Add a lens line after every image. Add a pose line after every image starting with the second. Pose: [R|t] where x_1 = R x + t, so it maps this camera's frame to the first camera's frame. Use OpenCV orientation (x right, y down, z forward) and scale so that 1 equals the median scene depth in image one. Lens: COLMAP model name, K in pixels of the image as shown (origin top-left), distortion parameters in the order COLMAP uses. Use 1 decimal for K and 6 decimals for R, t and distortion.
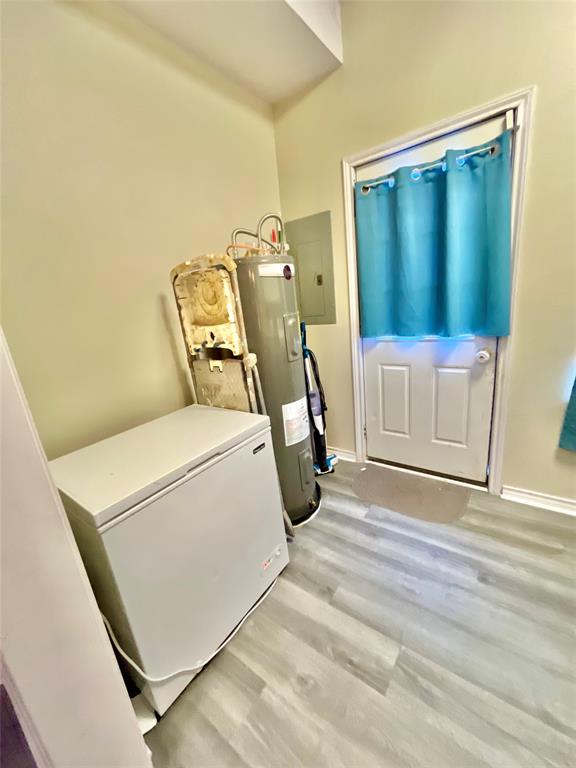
lens RADIAL K [[310.2, 0, 286.4], [0, 310.2, 384.5], [0, 0, 1]] dist [-0.003458, 0.000421]
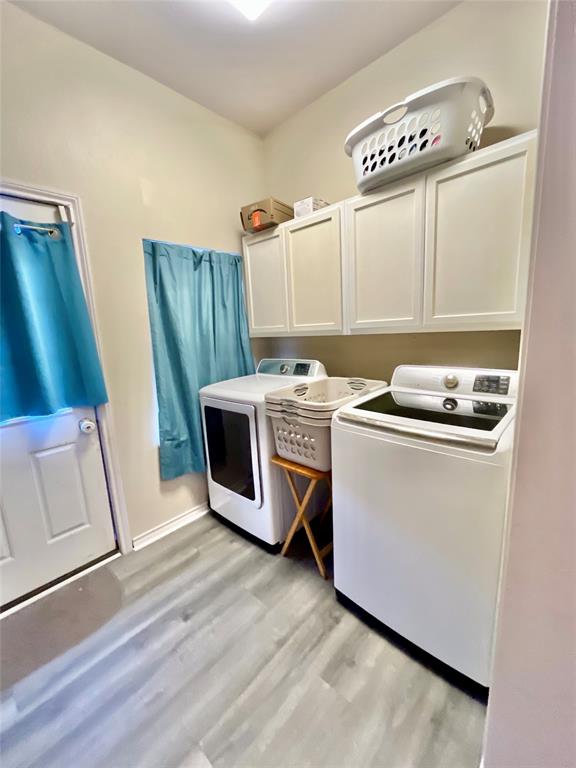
lens RADIAL K [[310.2, 0, 285.8], [0, 310.2, 384.3], [0, 0, 1]] dist [-0.003458, 0.000421]
pose [[0.116151, -0.082872, 0.989768, -0.297704], [0.300710, 0.952678, 0.044478, -0.082816], [-0.946616, 0.292467, 0.135575, 0.256427]]
